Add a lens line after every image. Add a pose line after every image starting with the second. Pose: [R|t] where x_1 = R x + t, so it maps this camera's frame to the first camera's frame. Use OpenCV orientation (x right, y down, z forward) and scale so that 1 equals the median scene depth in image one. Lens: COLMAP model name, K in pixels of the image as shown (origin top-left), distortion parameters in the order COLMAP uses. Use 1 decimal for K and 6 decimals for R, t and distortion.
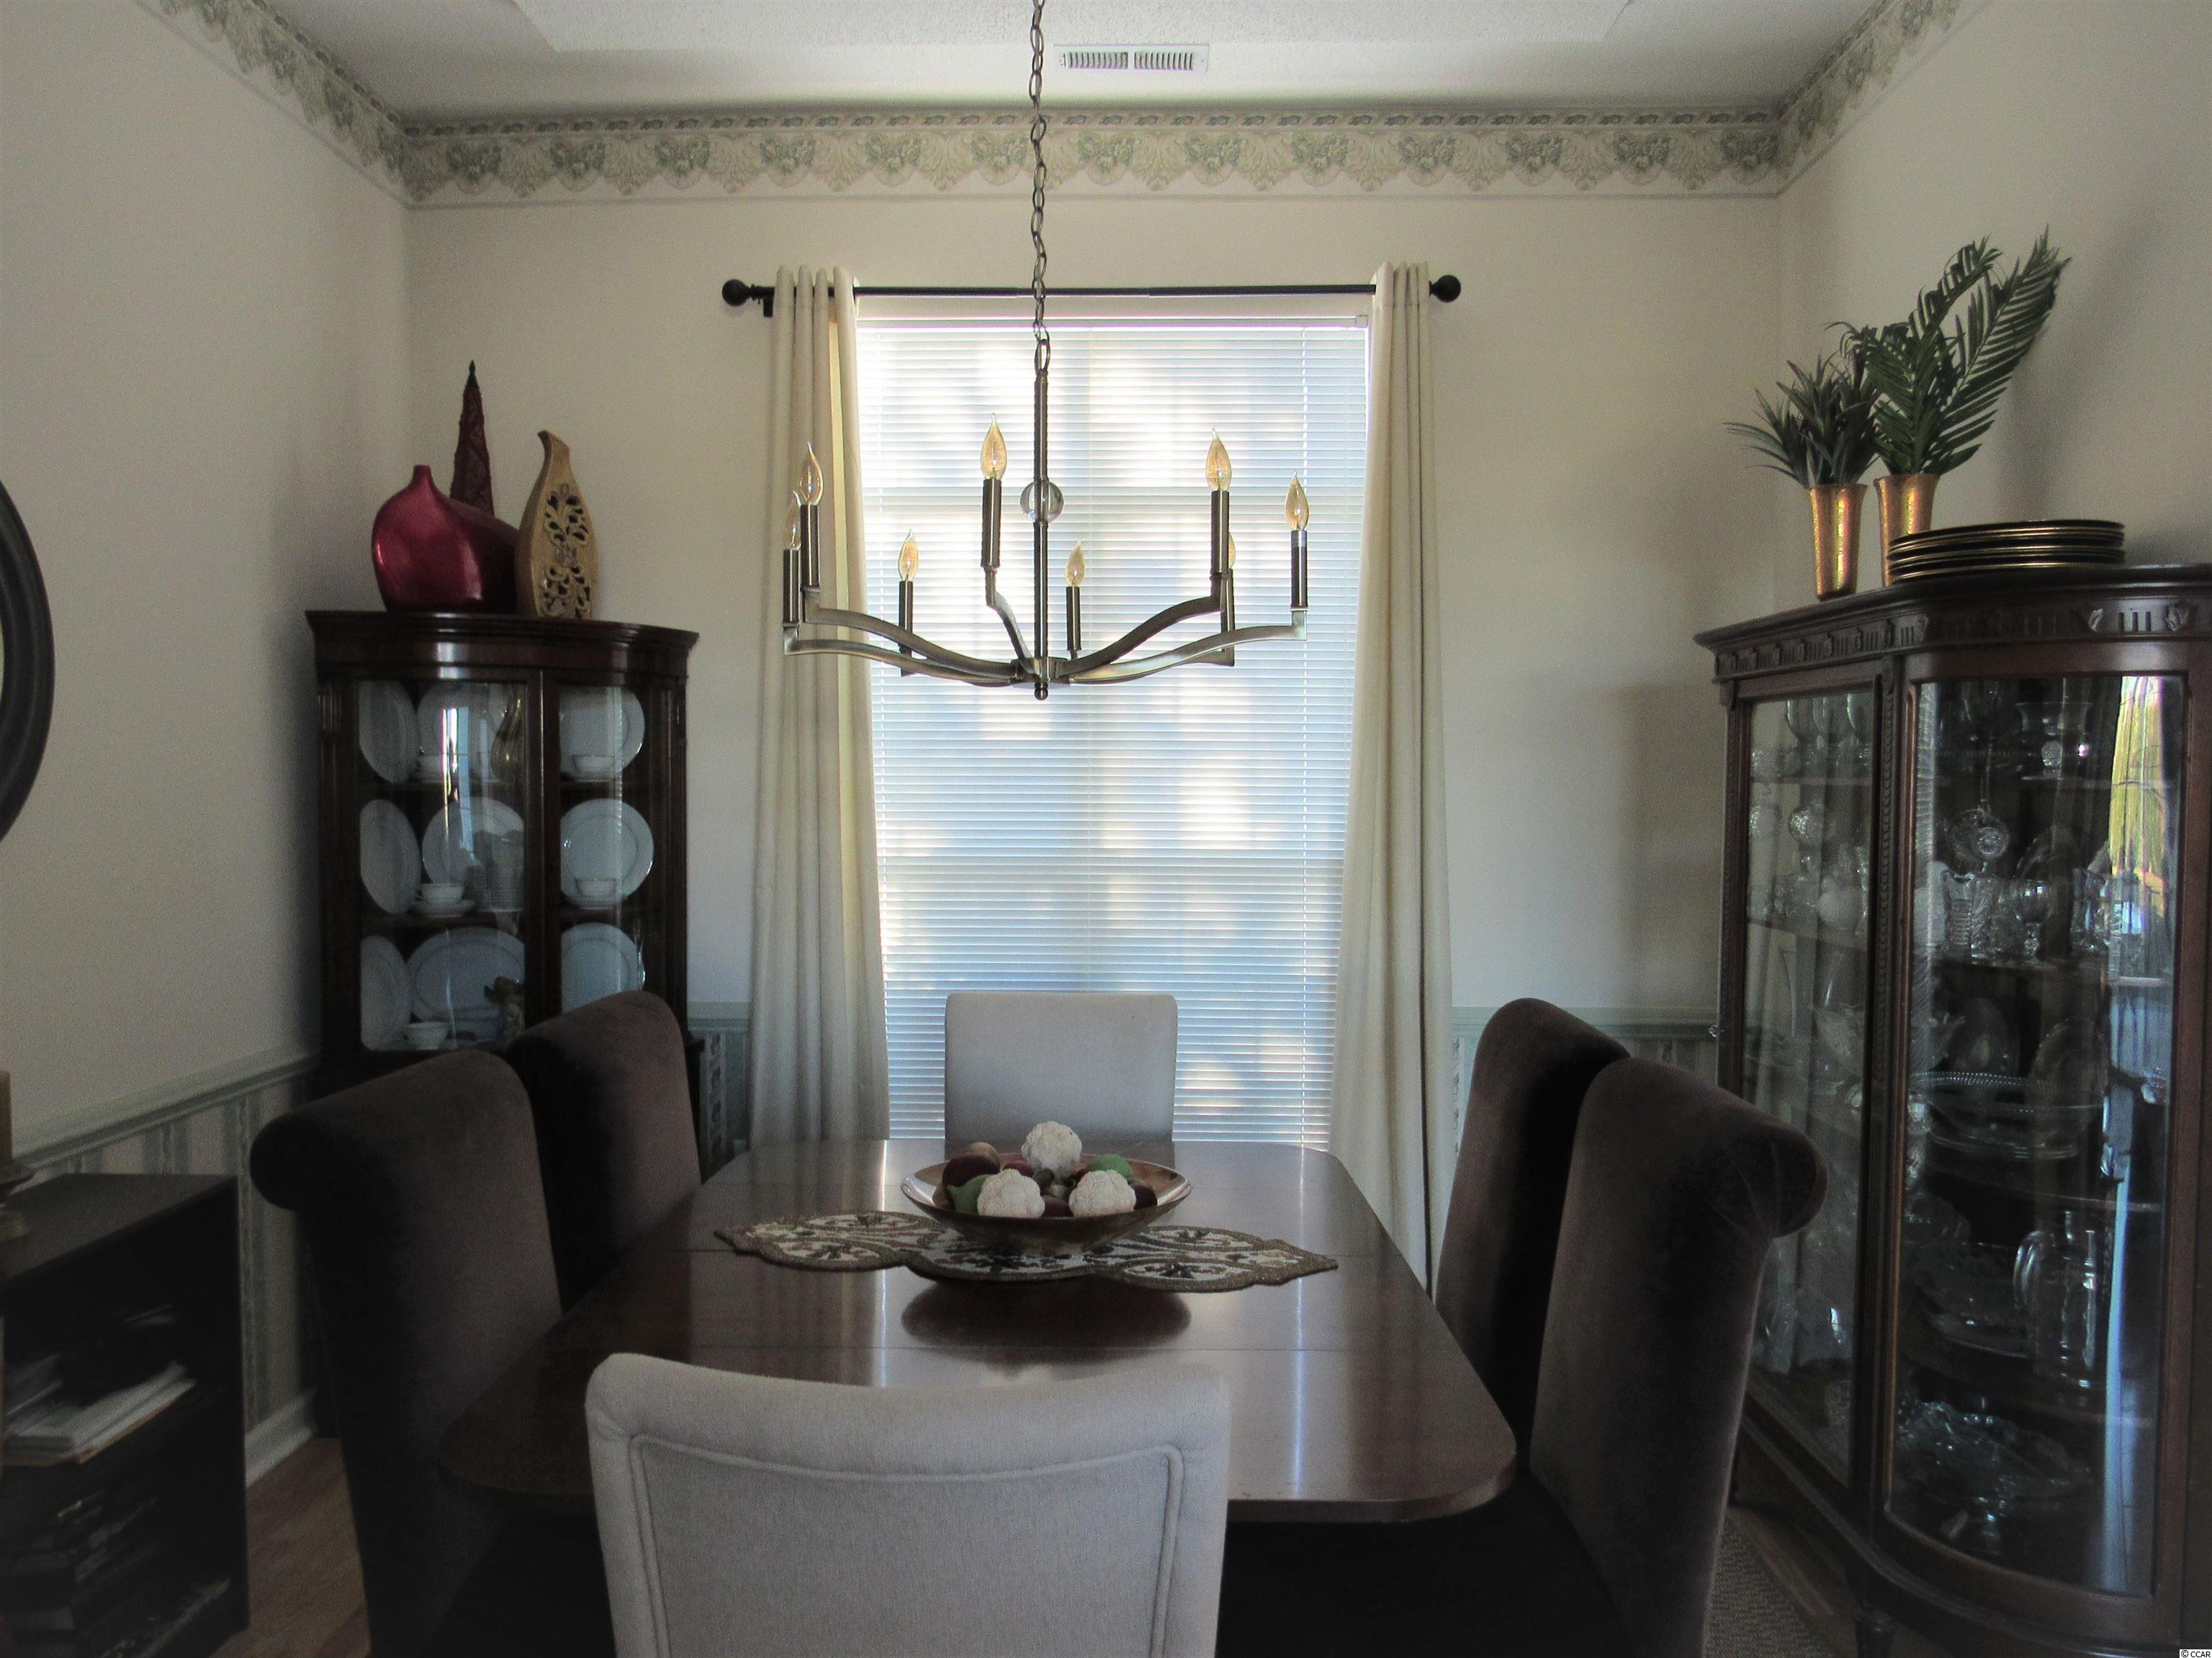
lens RADIAL K [[1623.5, 0, 1046.8], [0, 1623.5, 861.6], [0, 0, 1]] dist [-0.020059, 0.008983]
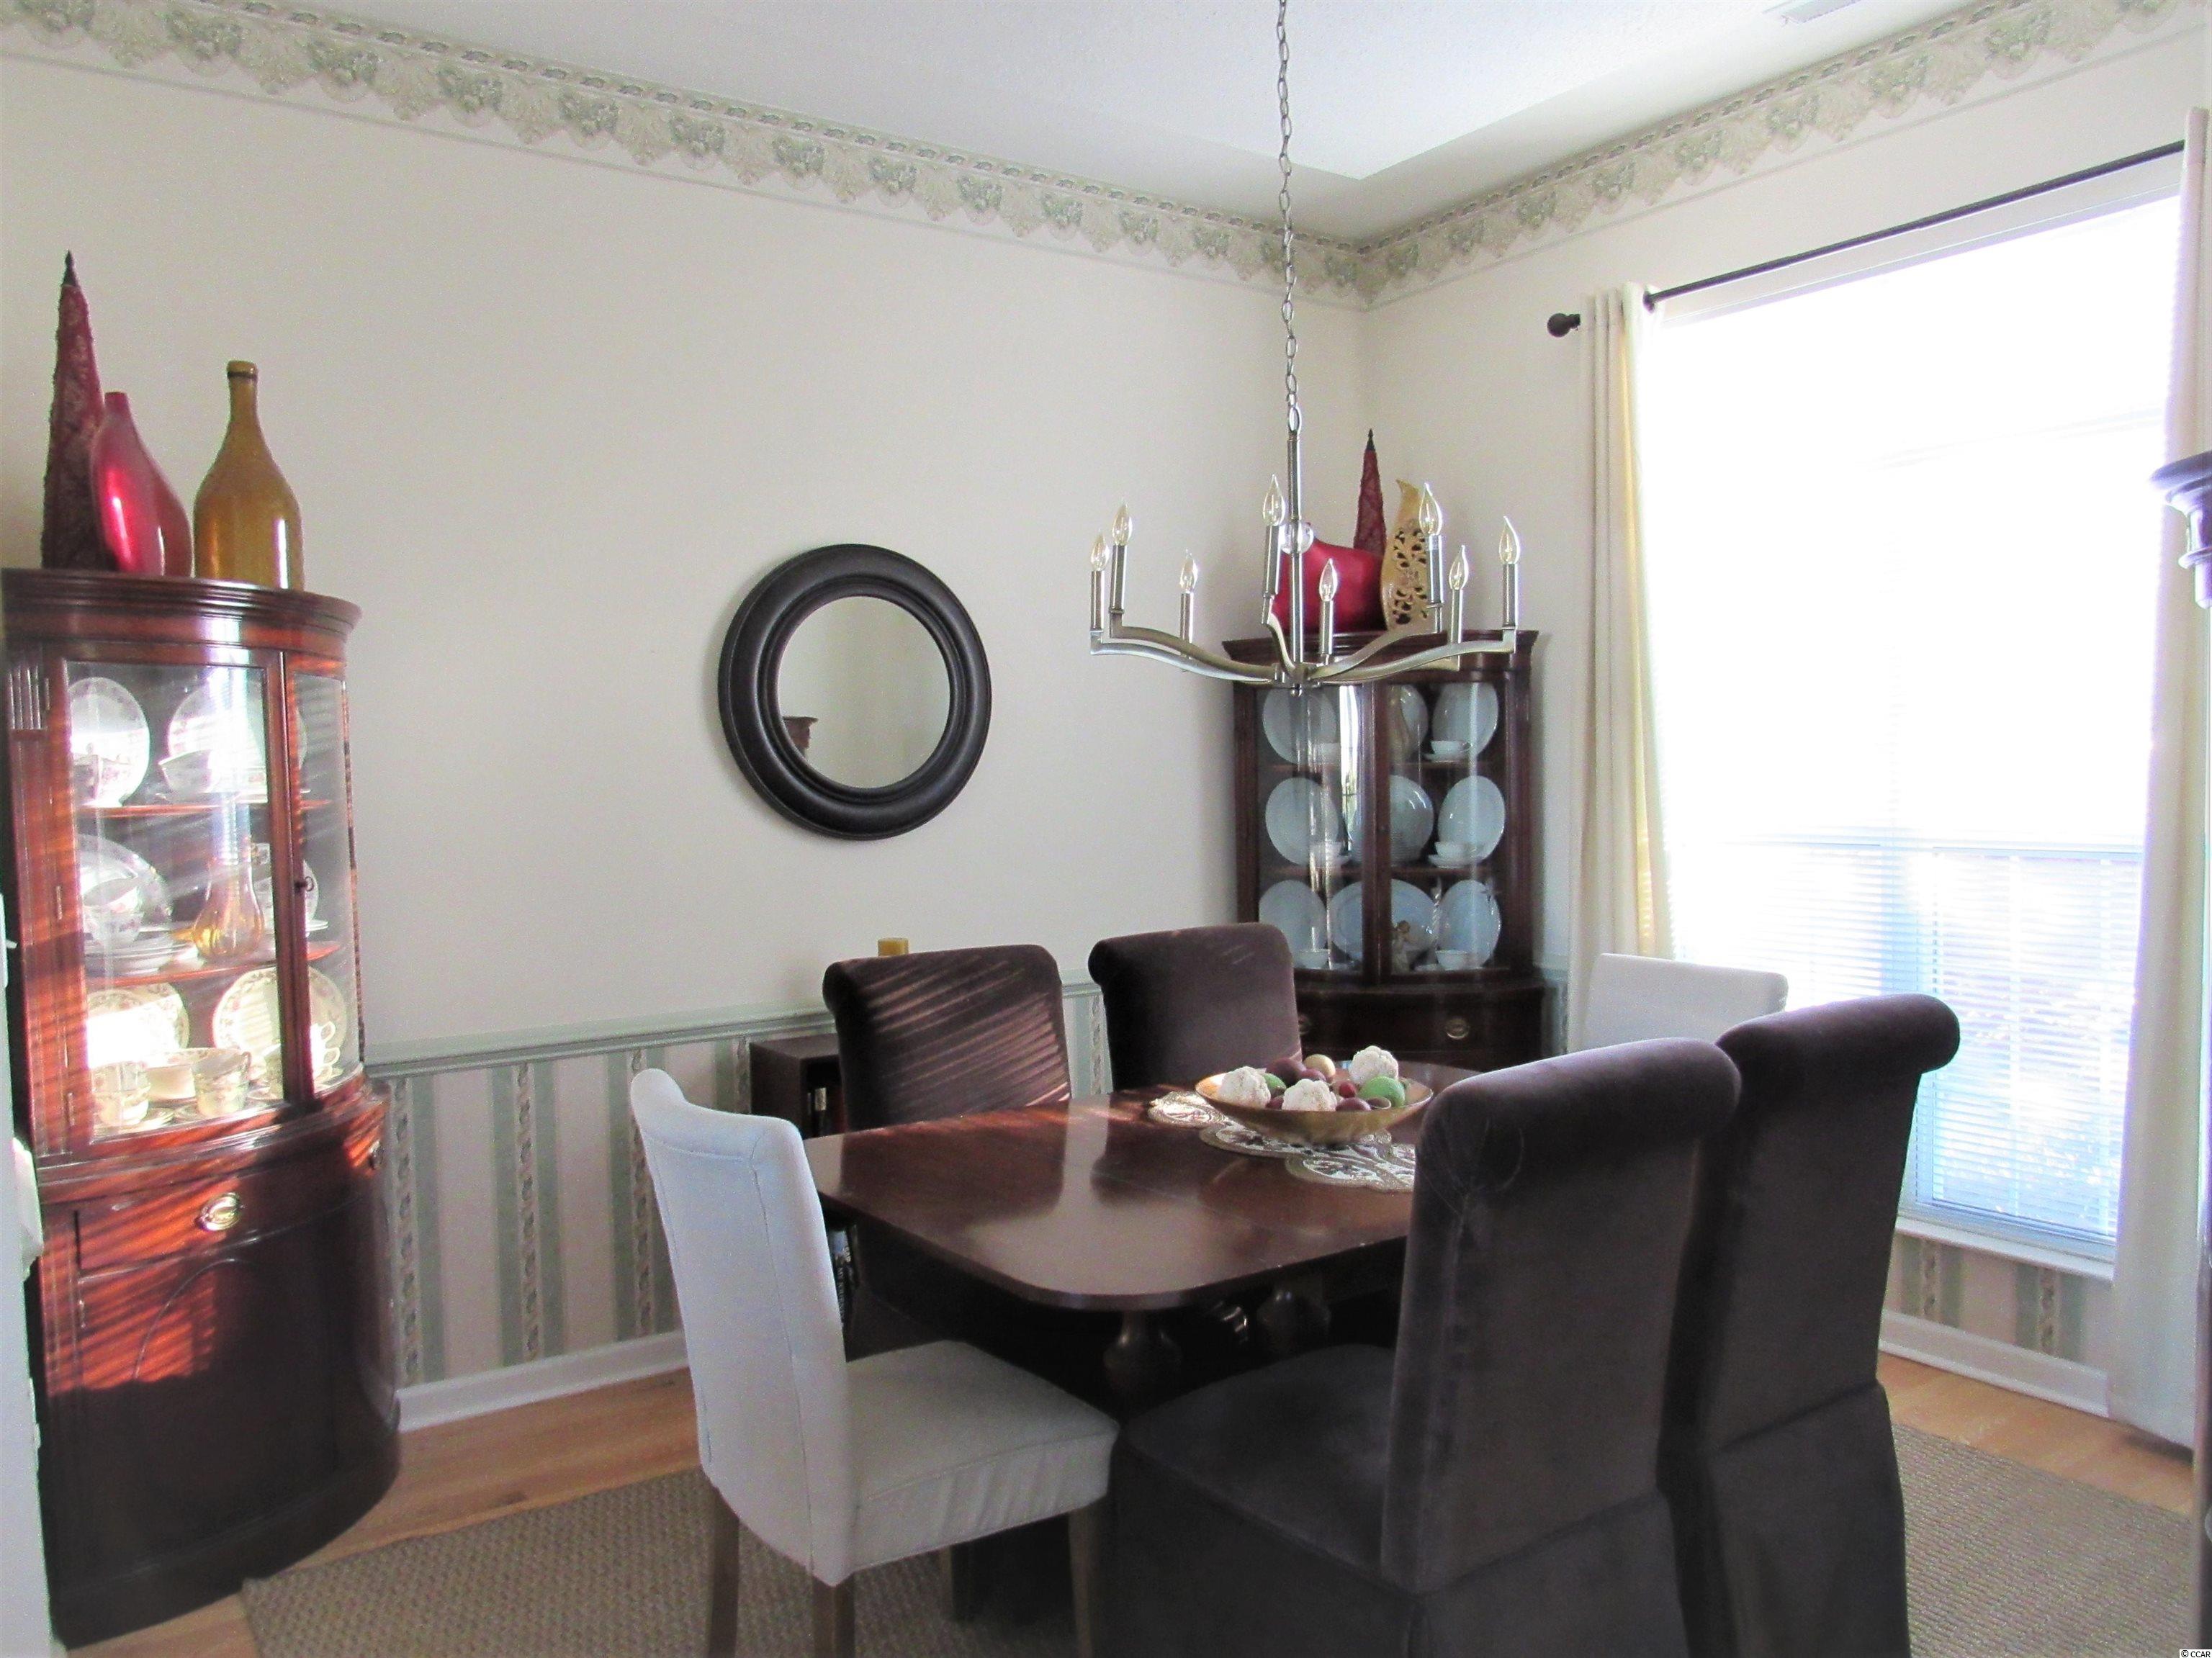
lens RADIAL K [[1623.5, 0, 1087.8], [0, 1623.5, 842.9], [0, 0, 1]] dist [-0.020059, 0.008983]
pose [[0.595644, 0.025811, -0.802834, 0.539791], [-0.001647, 0.999521, 0.030913, -0.022751], [0.803247, -0.017090, 0.595401, 0.052343]]
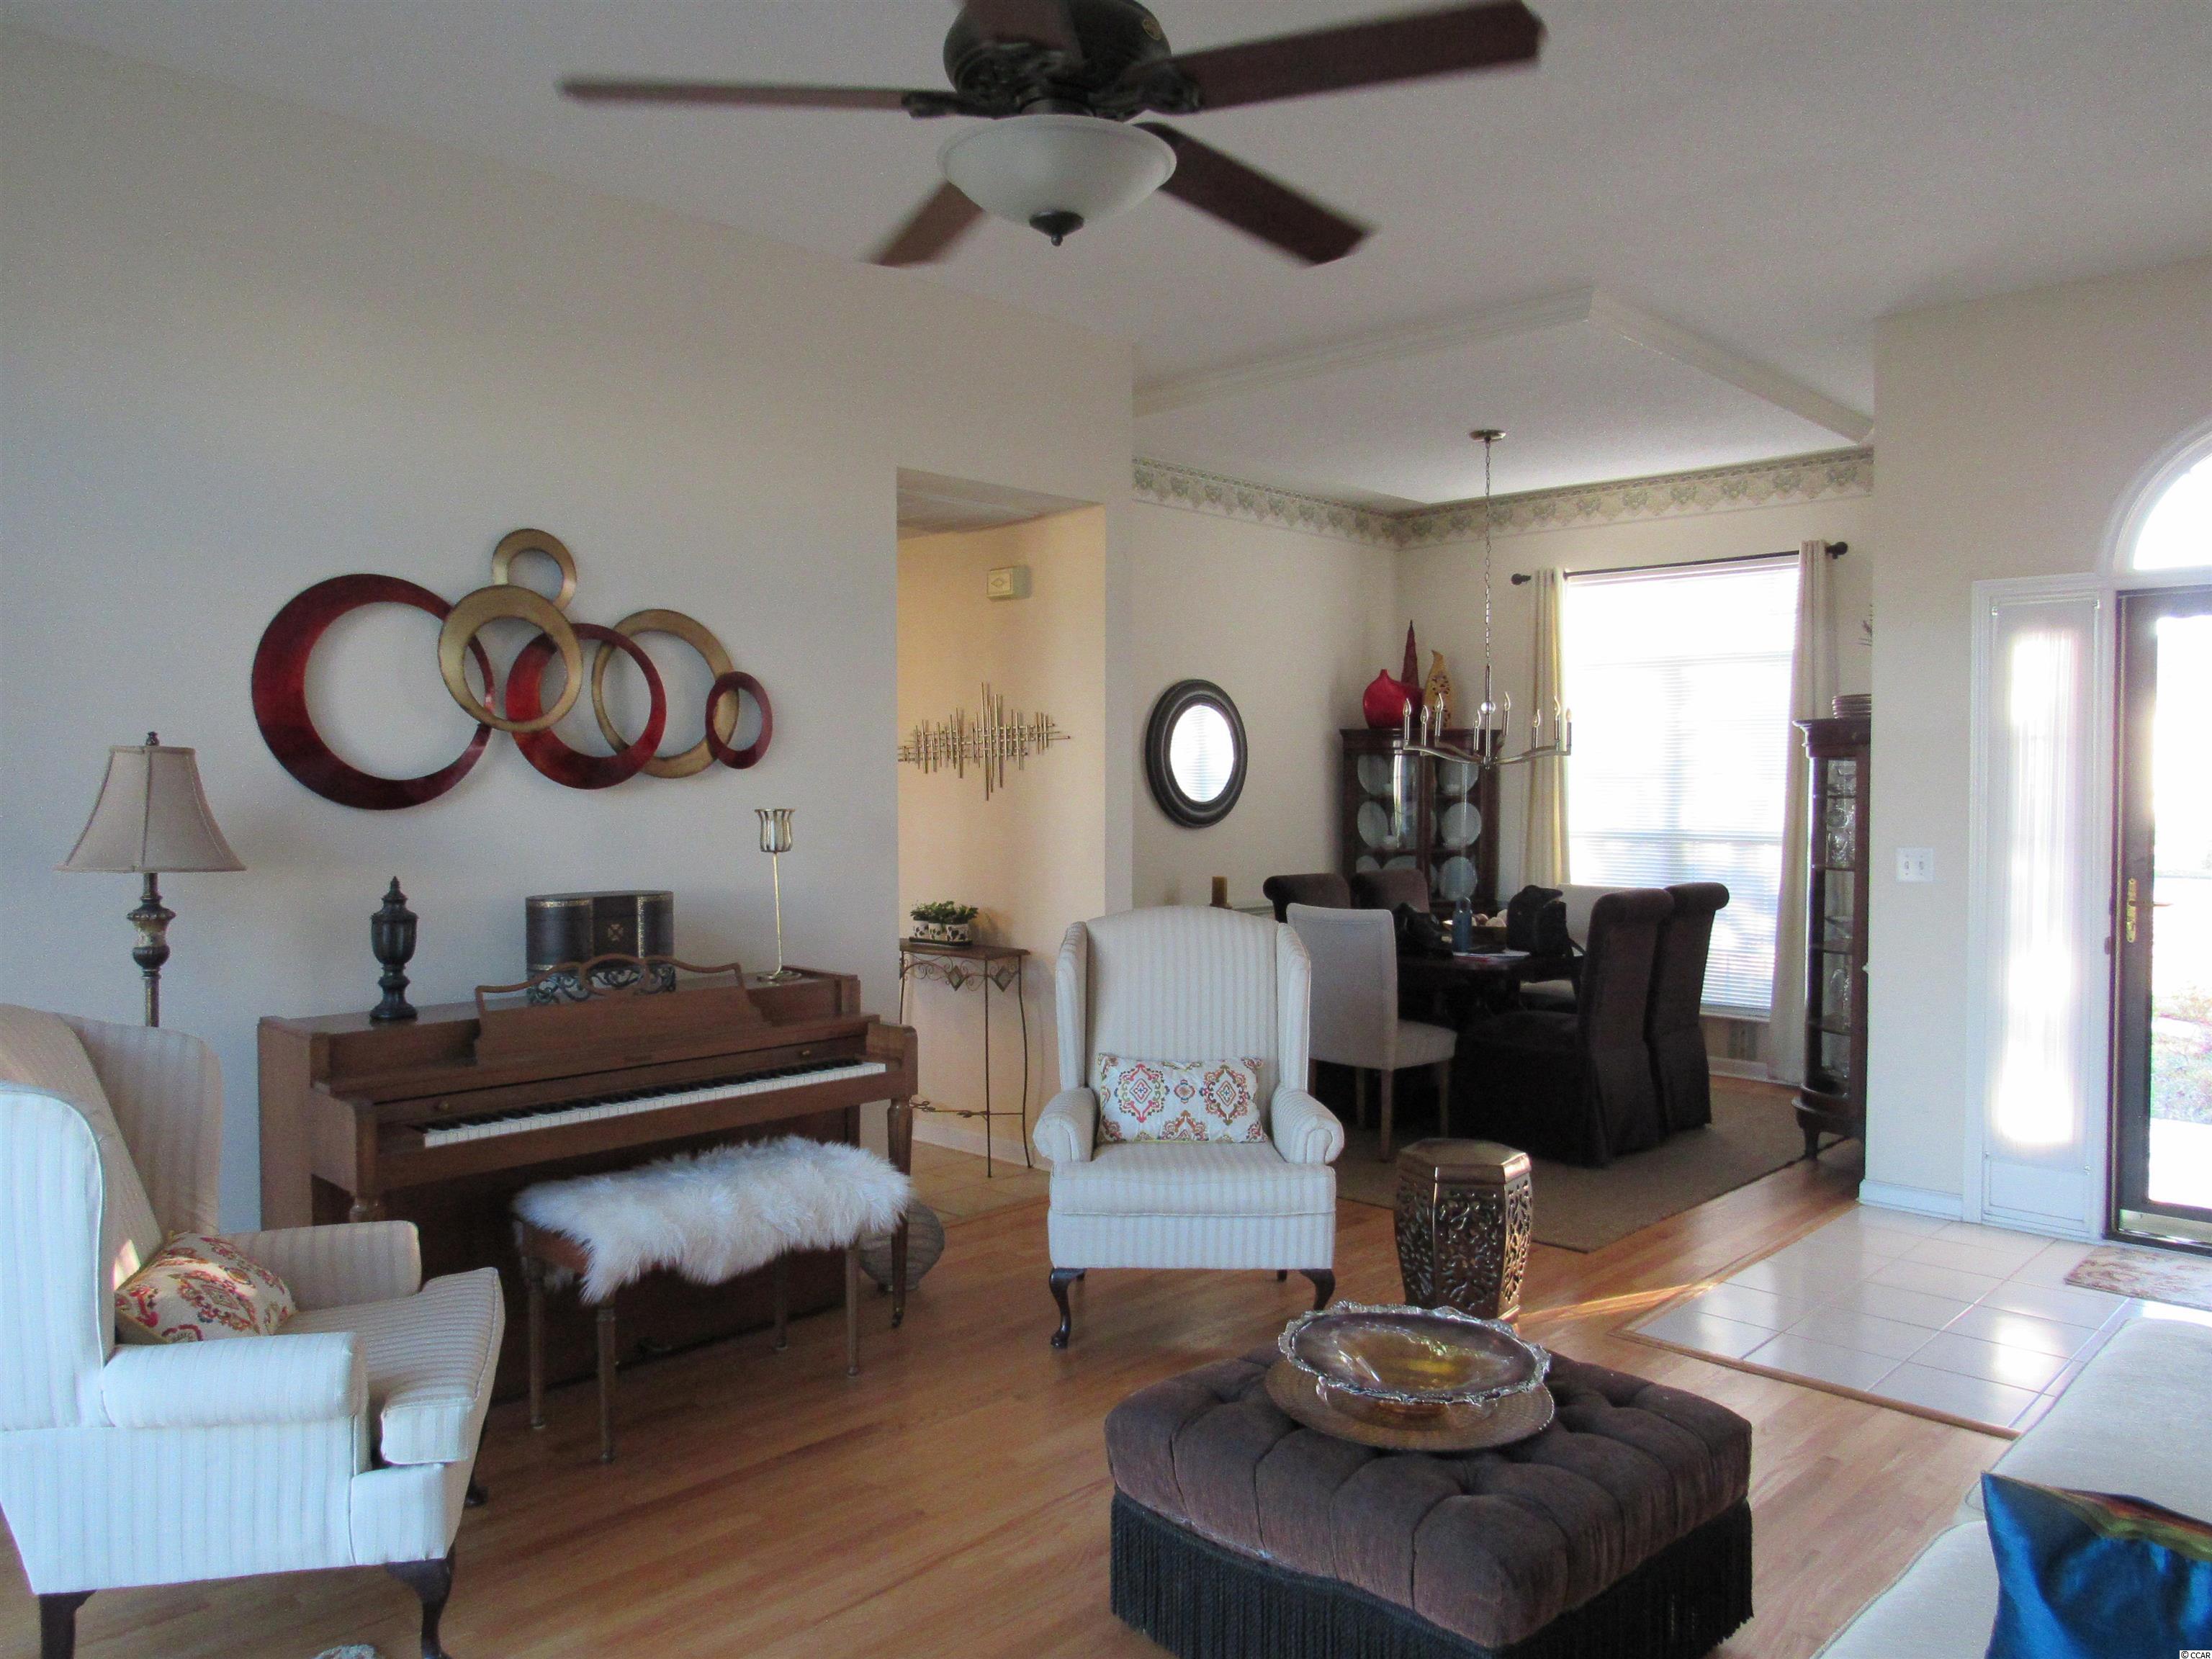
lens RADIAL K [[1623.6, 0, 1092.1], [0, 1623.6, 840.3], [0, 0, 1]] dist [-0.020059, 0.008983]
pose [[0.739688, 0.021848, -0.672595, 0.921492], [-0.023810, 0.999697, 0.006288, 0.016347], [0.672529, 0.011363, 0.739984, -1.102835]]
